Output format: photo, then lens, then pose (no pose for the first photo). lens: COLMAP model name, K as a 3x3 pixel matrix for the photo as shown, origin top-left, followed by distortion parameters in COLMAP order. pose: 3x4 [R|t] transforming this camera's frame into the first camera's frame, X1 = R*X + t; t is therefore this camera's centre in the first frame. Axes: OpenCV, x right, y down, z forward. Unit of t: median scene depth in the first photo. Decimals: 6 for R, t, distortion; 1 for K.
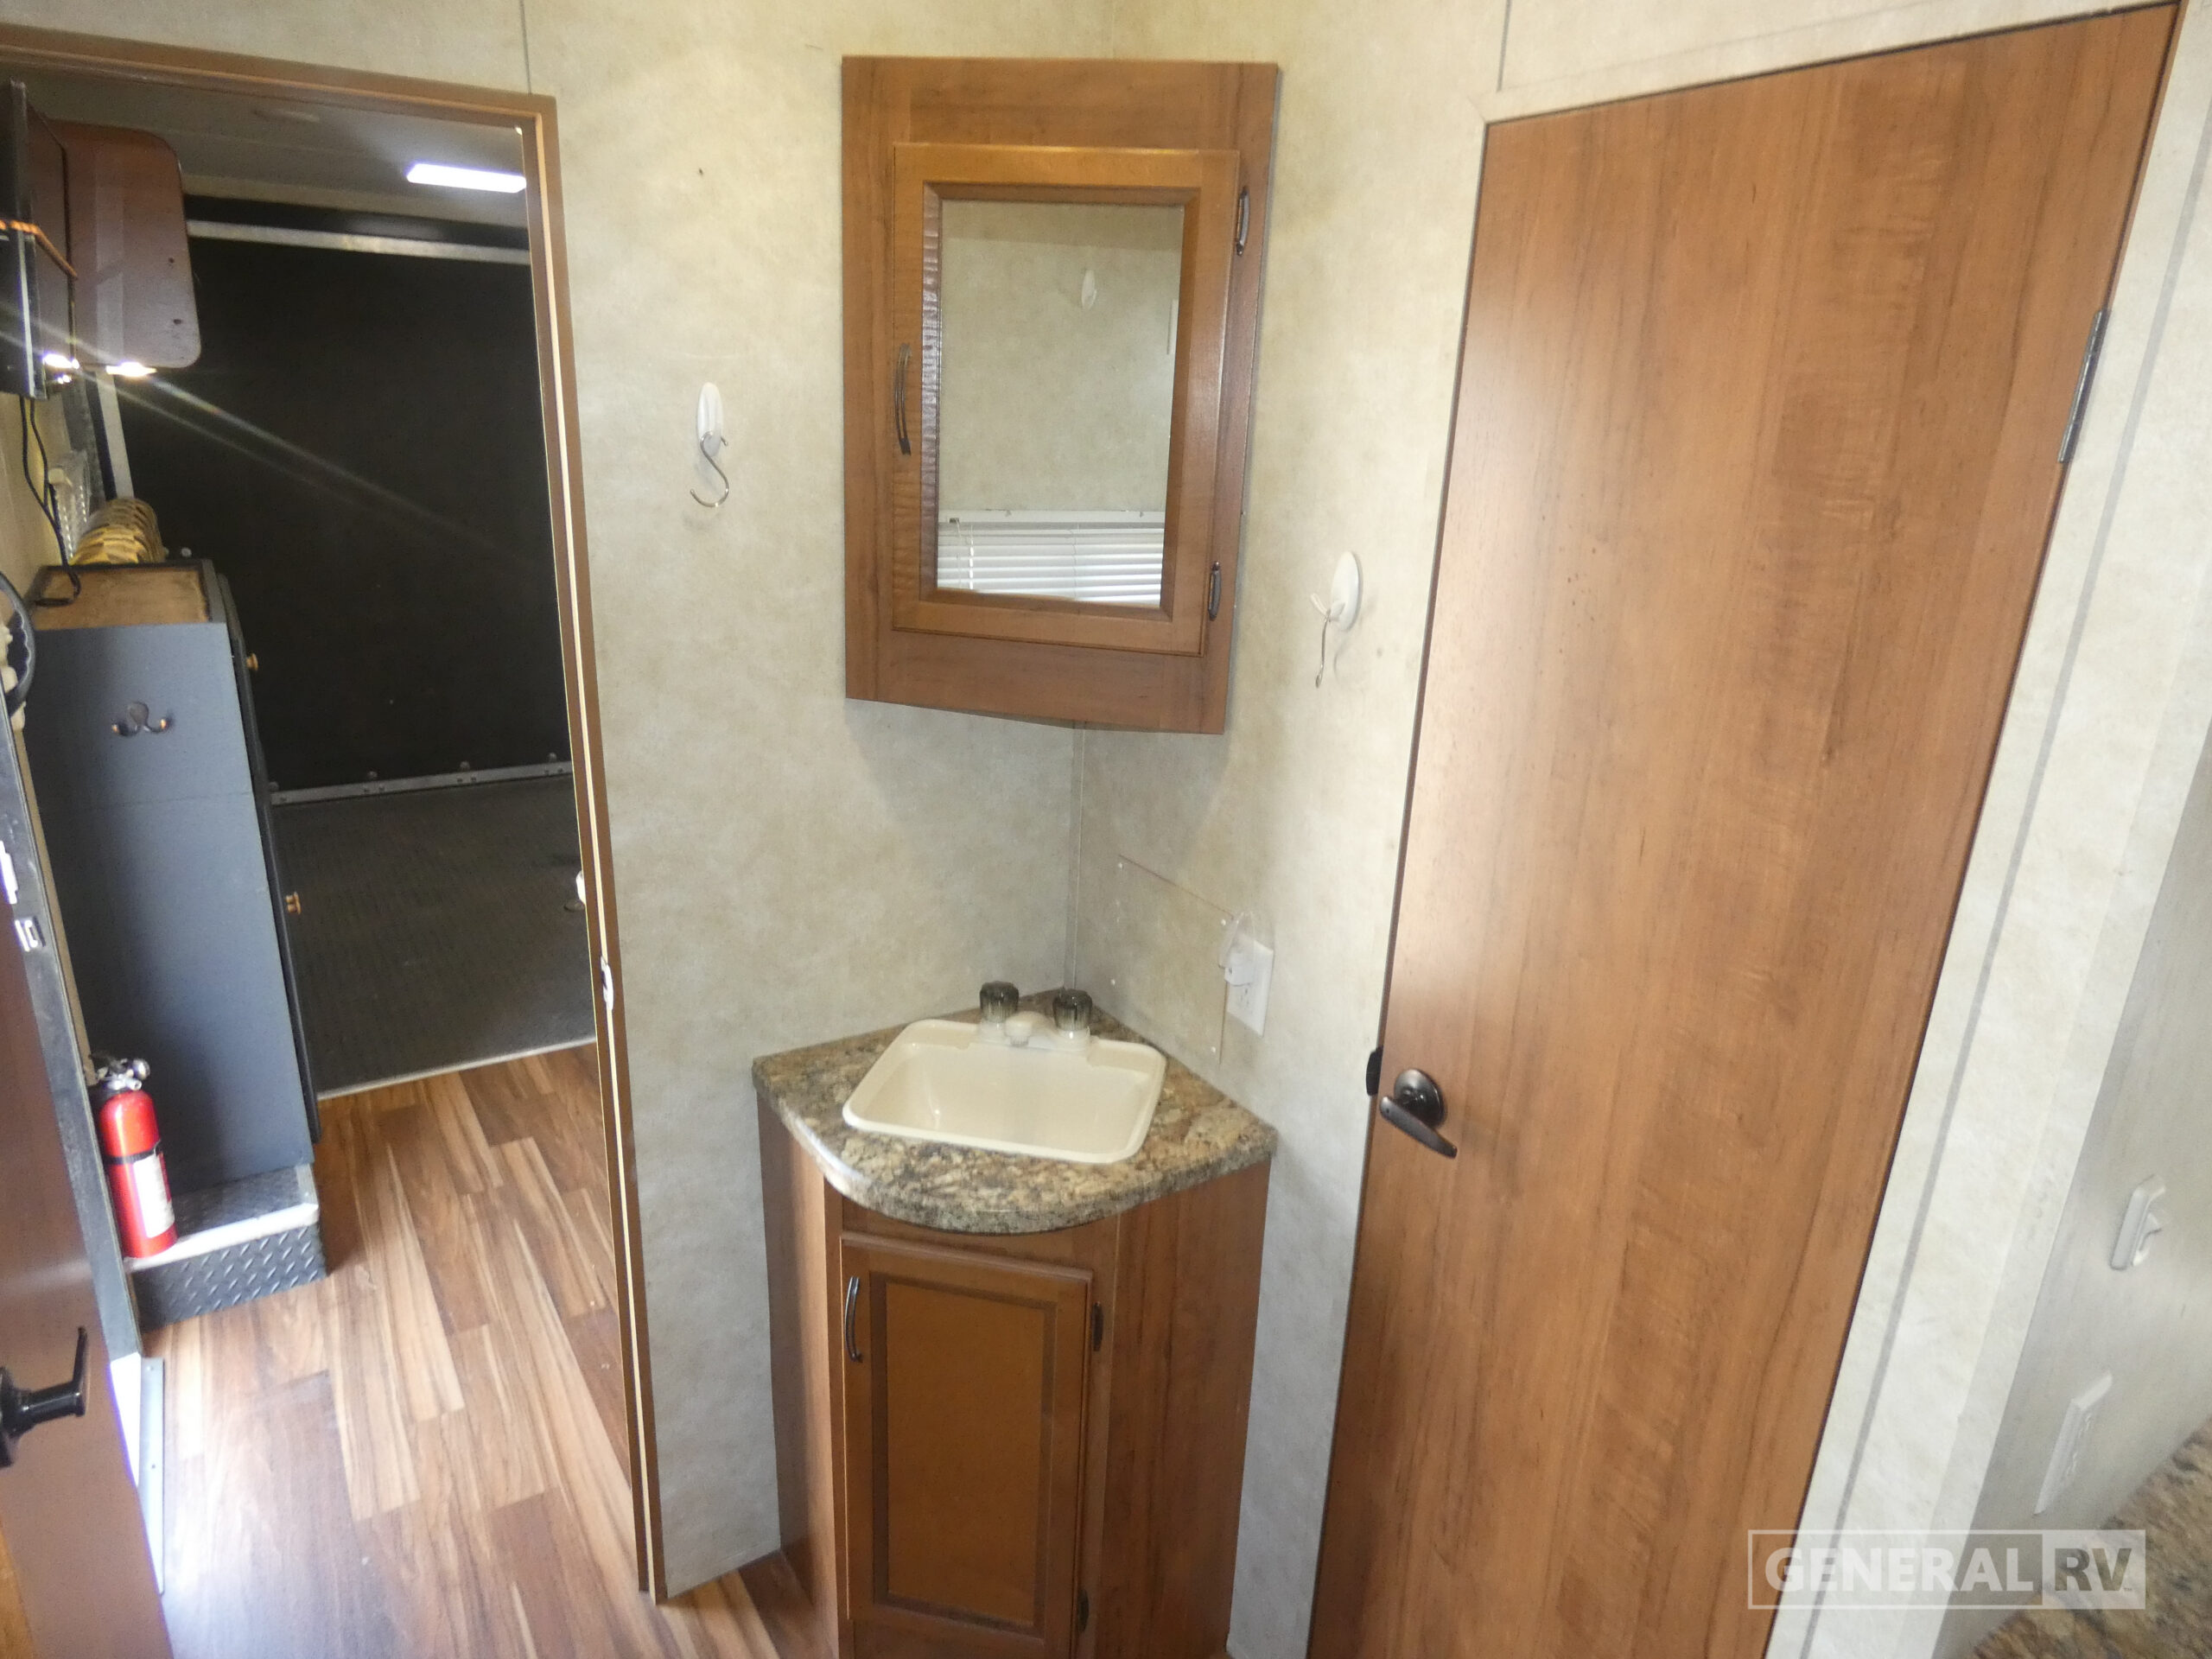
lens RADIAL K [[1331.3, 0, 1107.5], [0, 1331.3, 821.2], [0, 0, 1]] dist [0.000681, -0.008486]
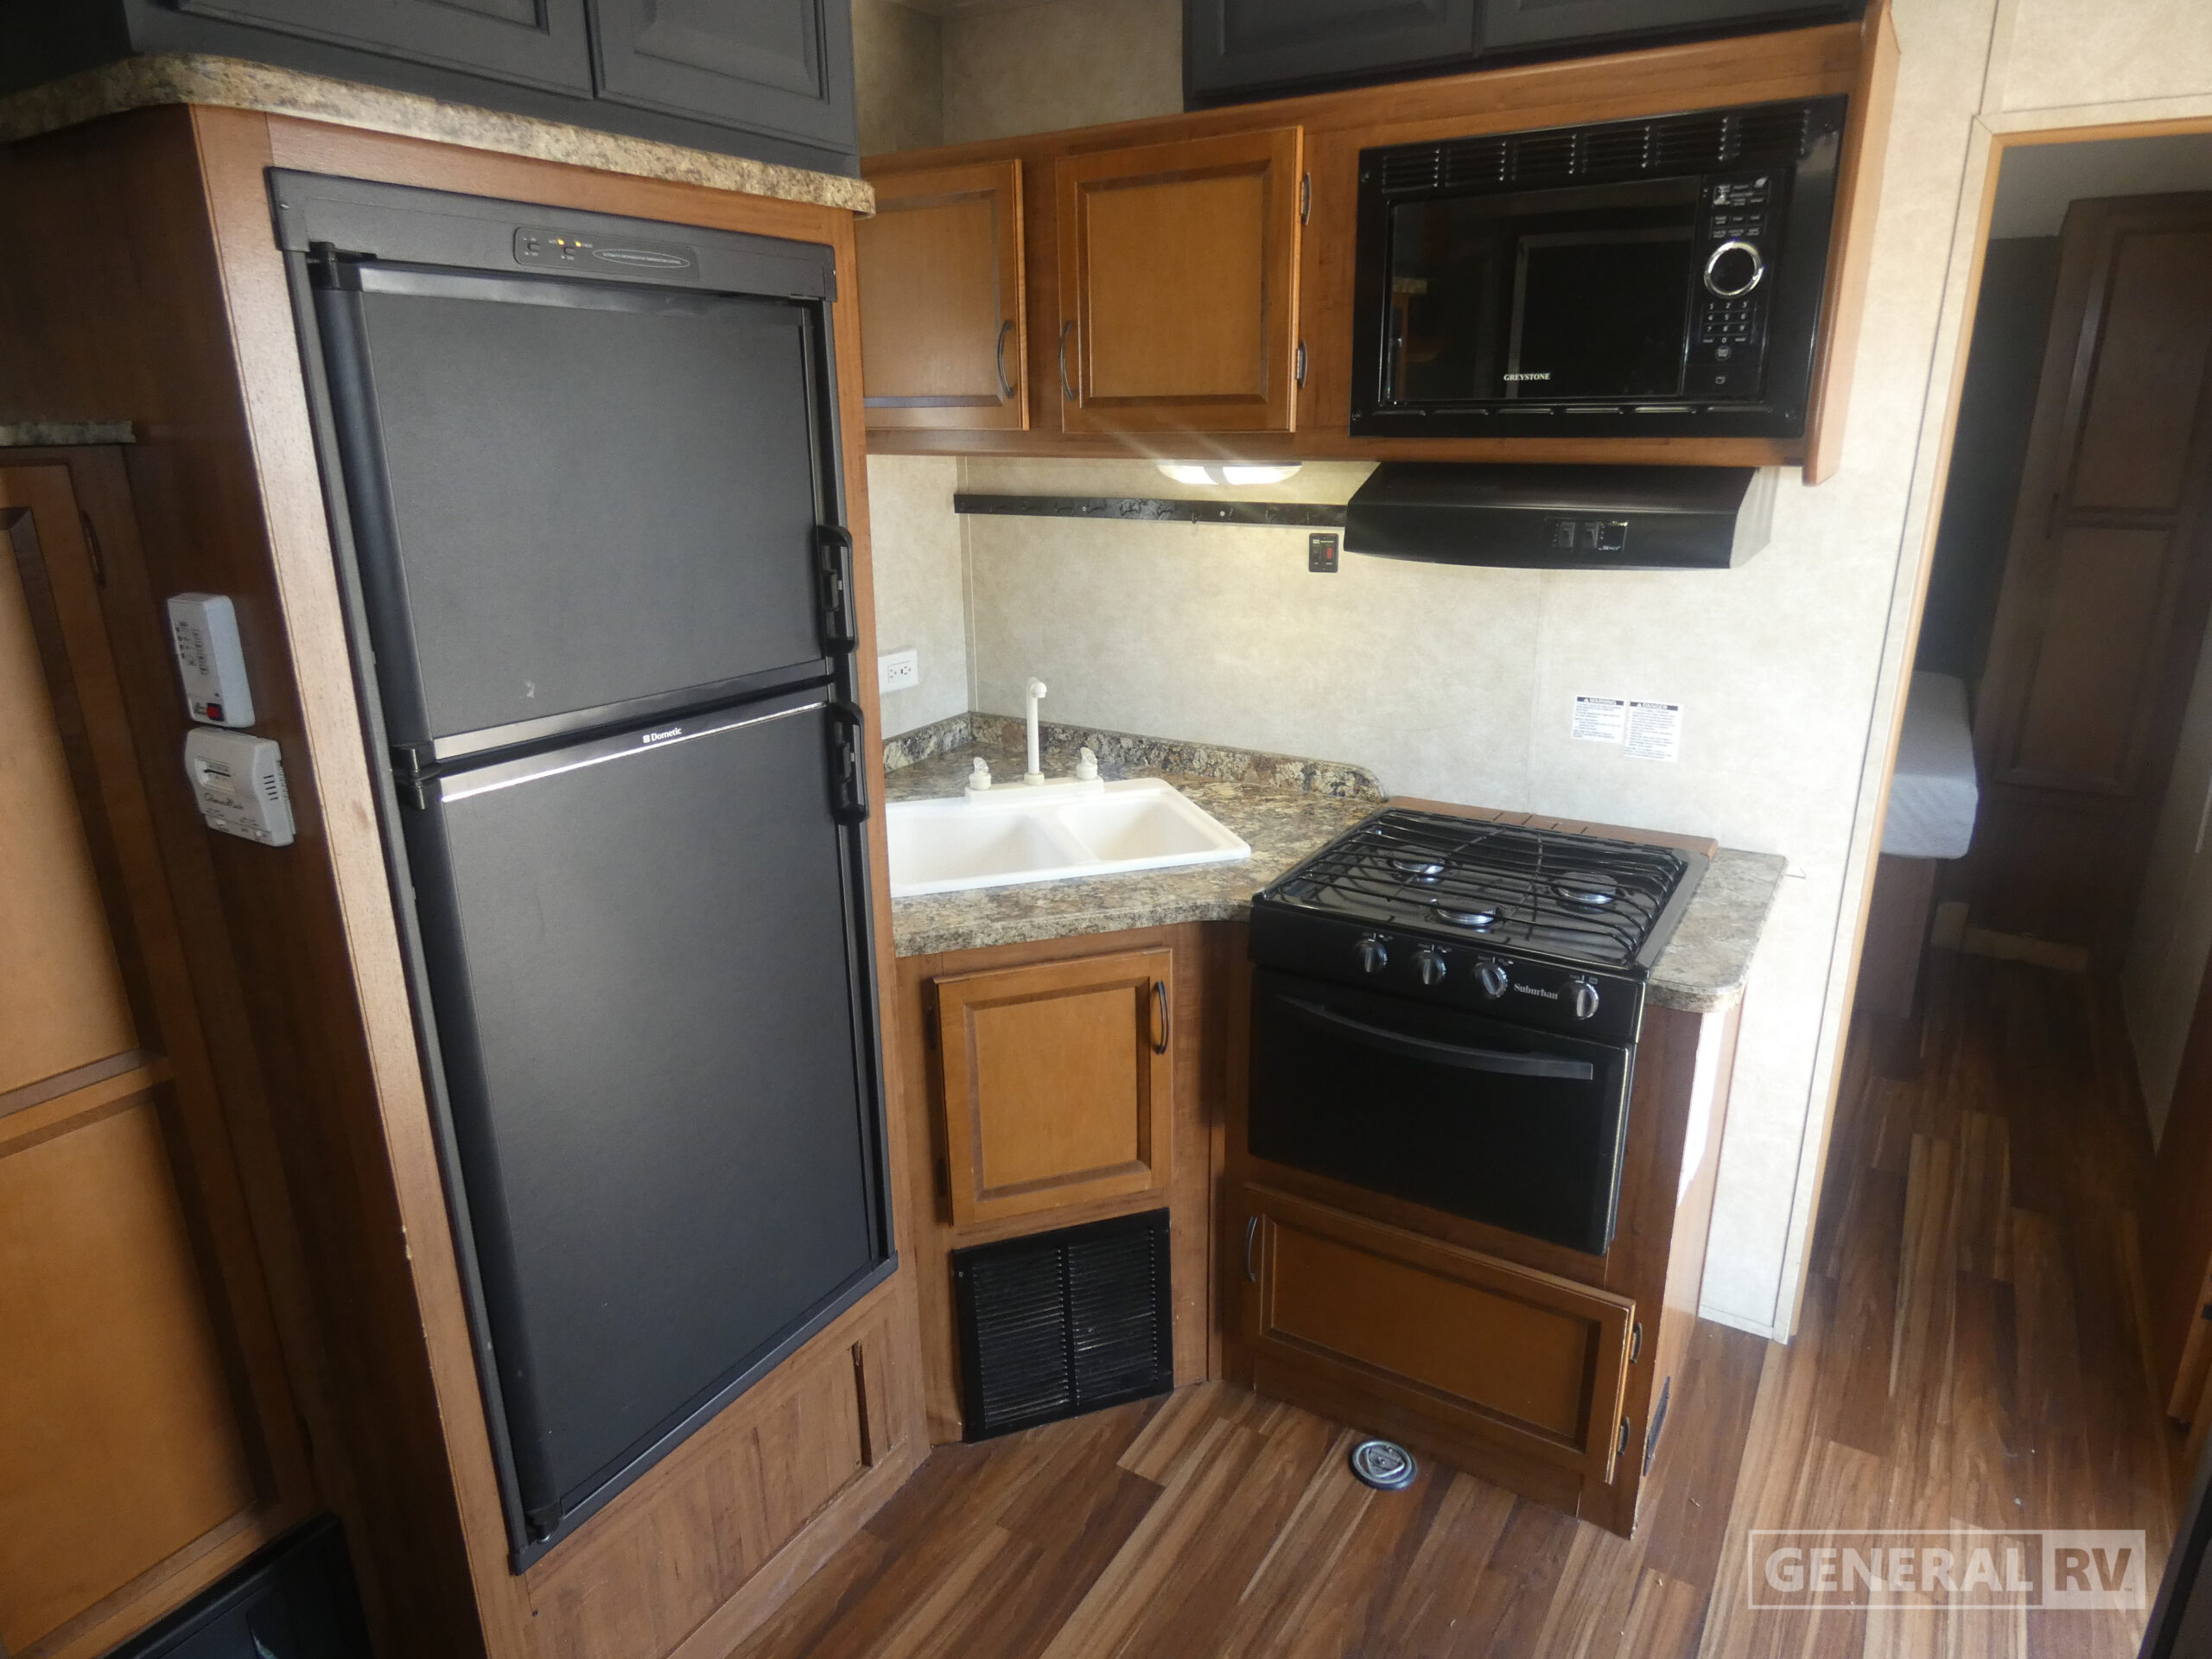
lens RADIAL K [[1331.3, 0, 1108.6], [0, 1331.3, 821.6], [0, 0, 1]] dist [0.000681, -0.008486]
pose [[-0.408586, -0.311997, 0.857738, -1.110200], [0.263111, 0.859605, 0.438009, -0.590594], [-0.873974, 0.404645, -0.269133, 1.885614]]
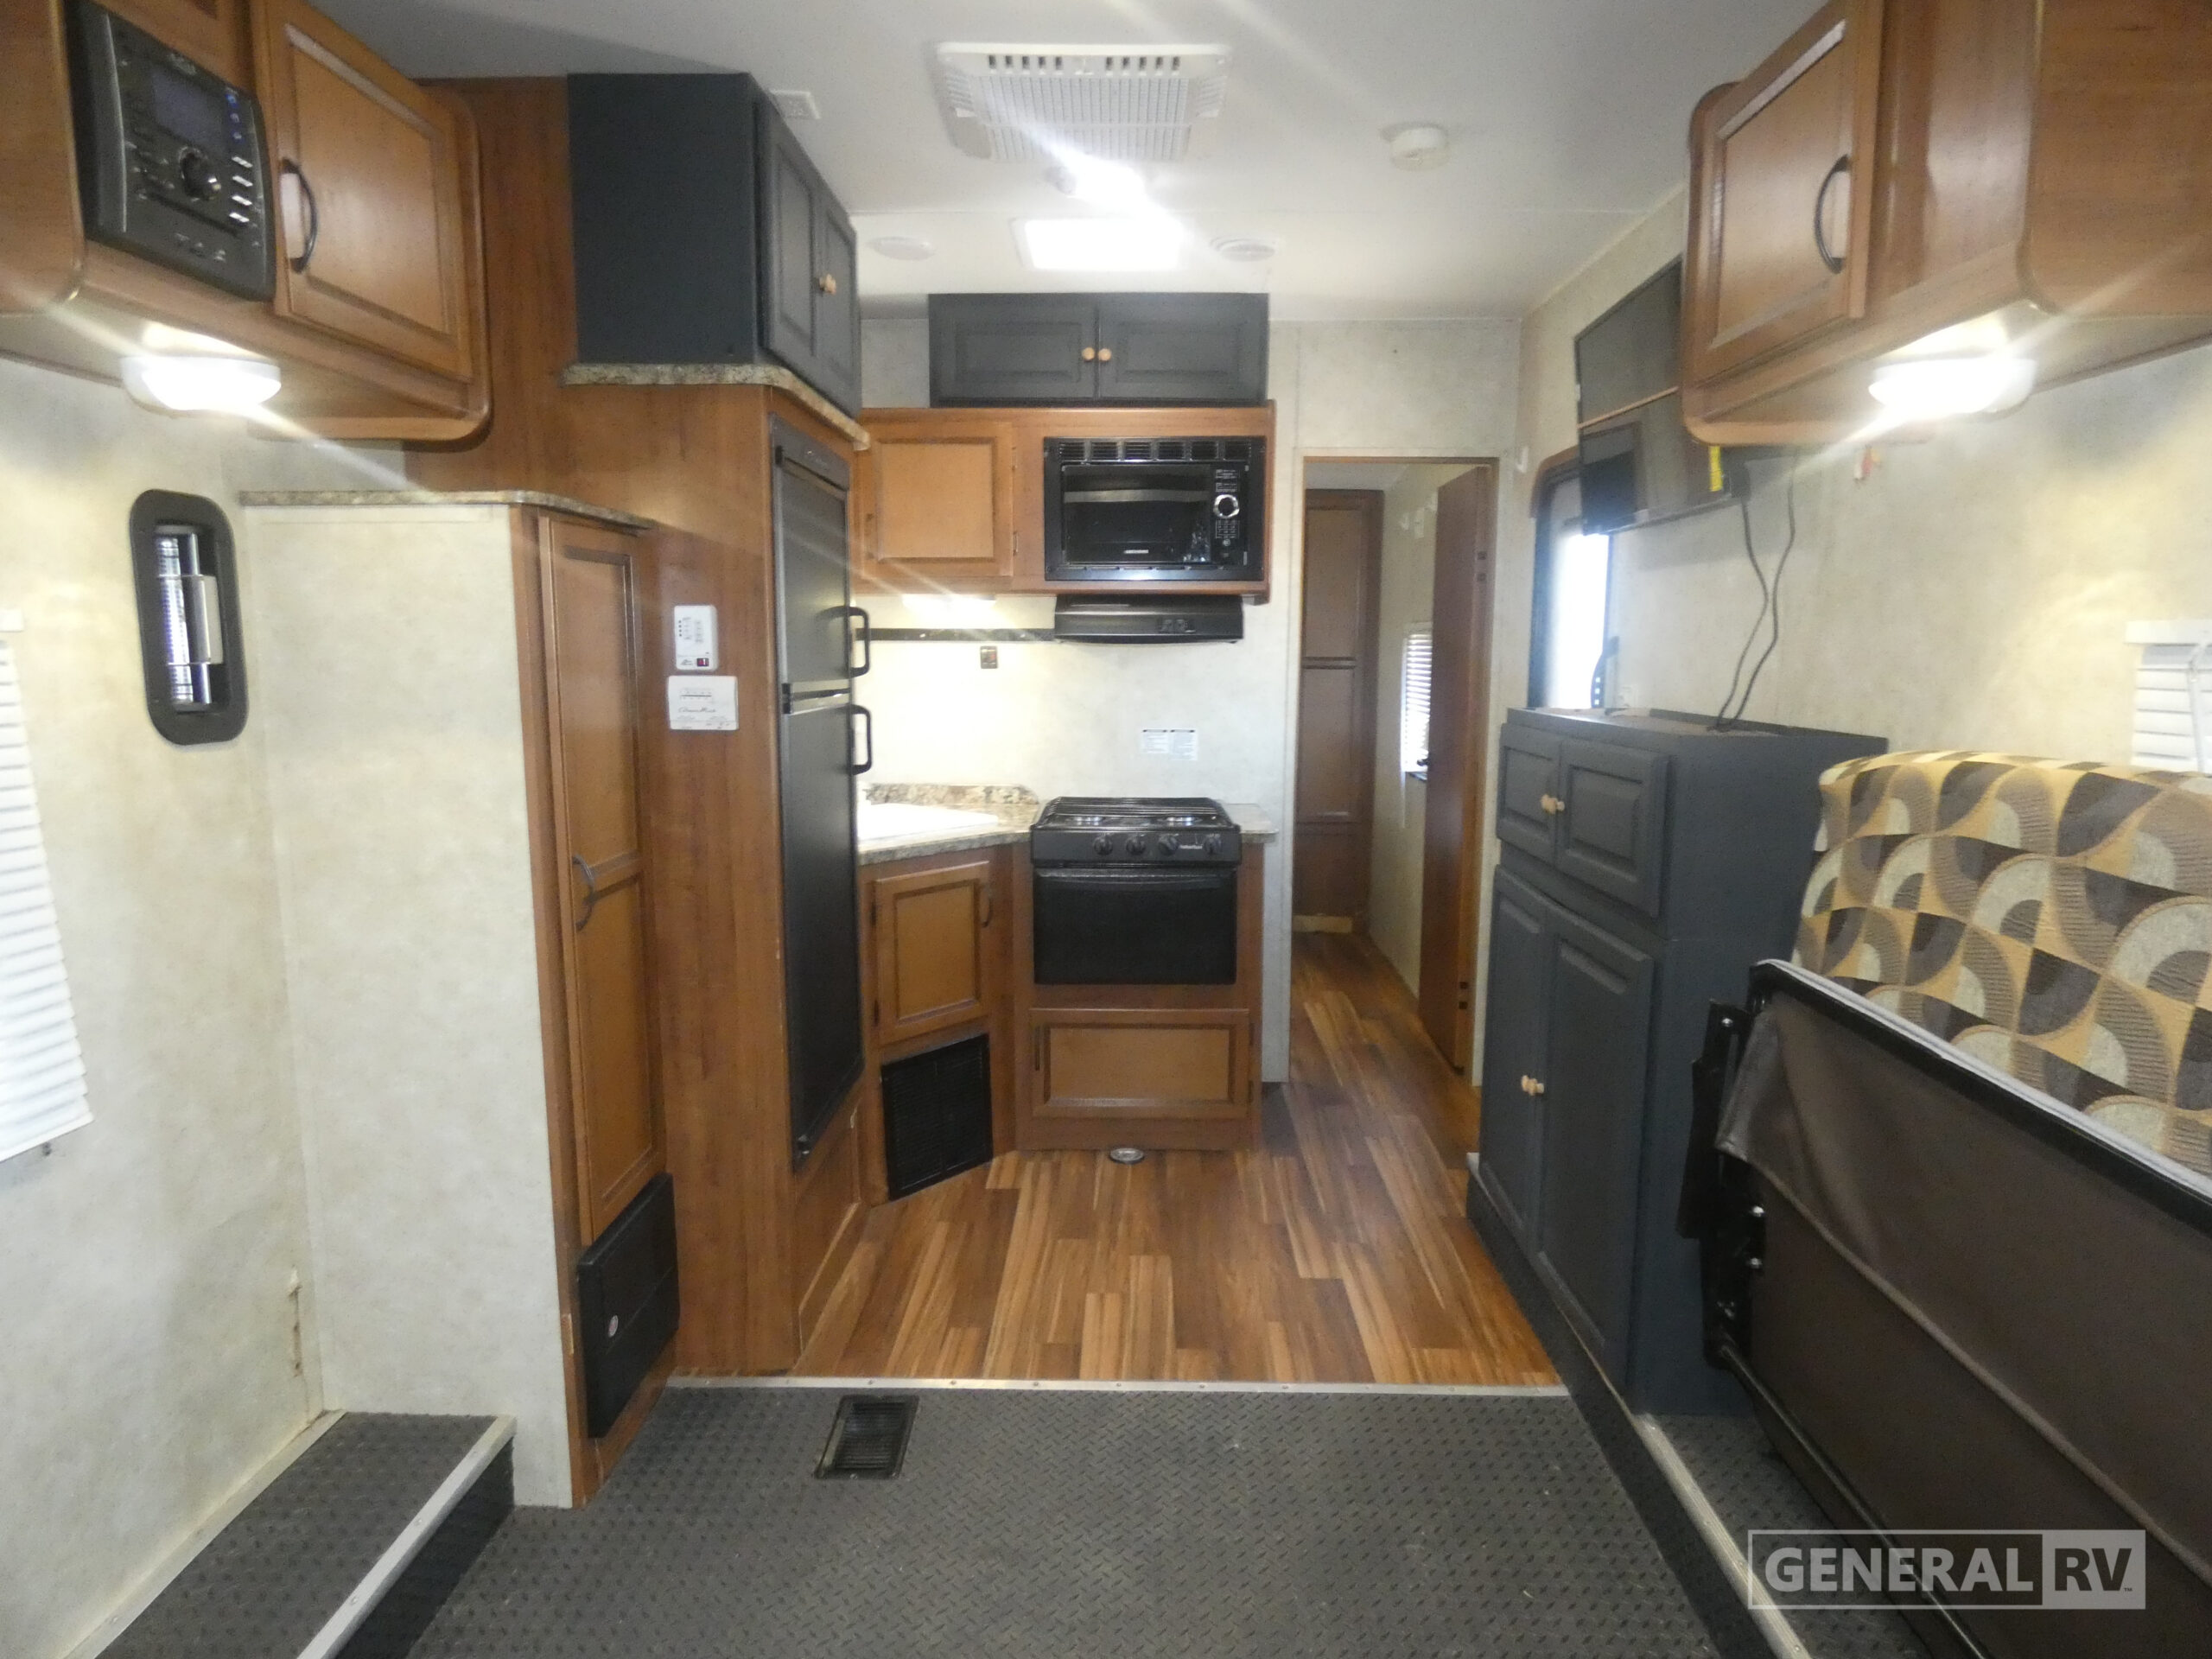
lens RADIAL K [[1331.3, 0, 1111.2], [0, 1331.3, 811.7], [0, 0, 1]] dist [0.000681, -0.008486]
pose [[-0.817944, -0.119749, 0.562697, -1.437957], [0.132621, 0.912504, 0.386972, -0.790018], [-0.559802, 0.391147, -0.730497, 2.888036]]
